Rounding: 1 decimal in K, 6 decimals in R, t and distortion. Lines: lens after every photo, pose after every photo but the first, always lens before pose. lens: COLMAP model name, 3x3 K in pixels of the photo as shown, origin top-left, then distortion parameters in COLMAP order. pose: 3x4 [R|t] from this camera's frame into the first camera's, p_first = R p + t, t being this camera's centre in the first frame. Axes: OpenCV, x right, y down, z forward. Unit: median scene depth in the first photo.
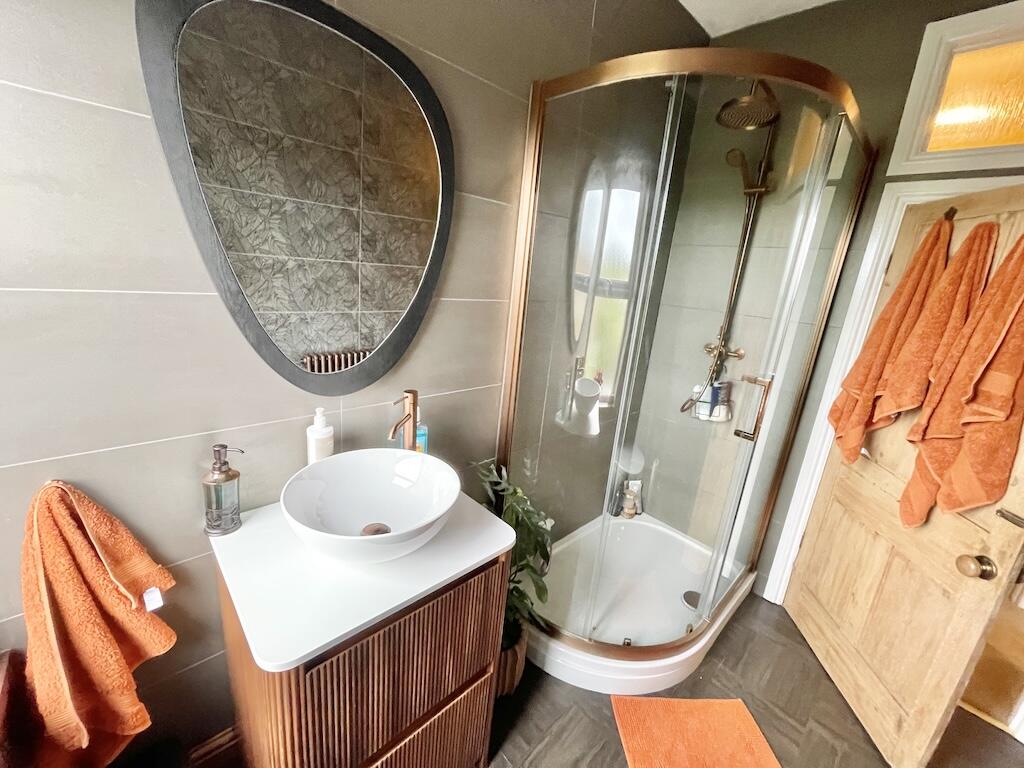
lens RADIAL K [[413.4, 0, 512.6], [0, 413.4, 384.8], [0, 0, 1]] dist [0.000367, -0.000316]
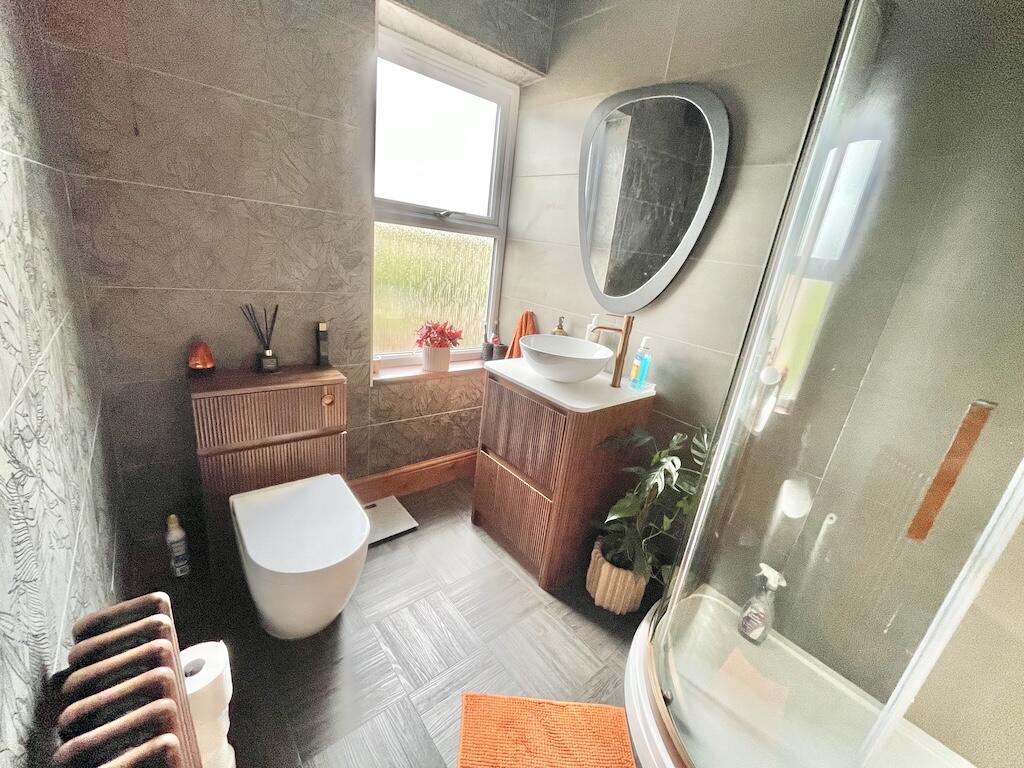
lens RADIAL K [[413.4, 0, 511.6], [0, 413.4, 384.1], [0, 0, 1]] dist [0.000367, -0.000316]
pose [[-0.070218, 0.208996, -0.975392, 1.432914], [-0.383595, 0.896962, 0.219806, 0.080213], [0.920828, 0.389589, 0.017187, 0.781488]]
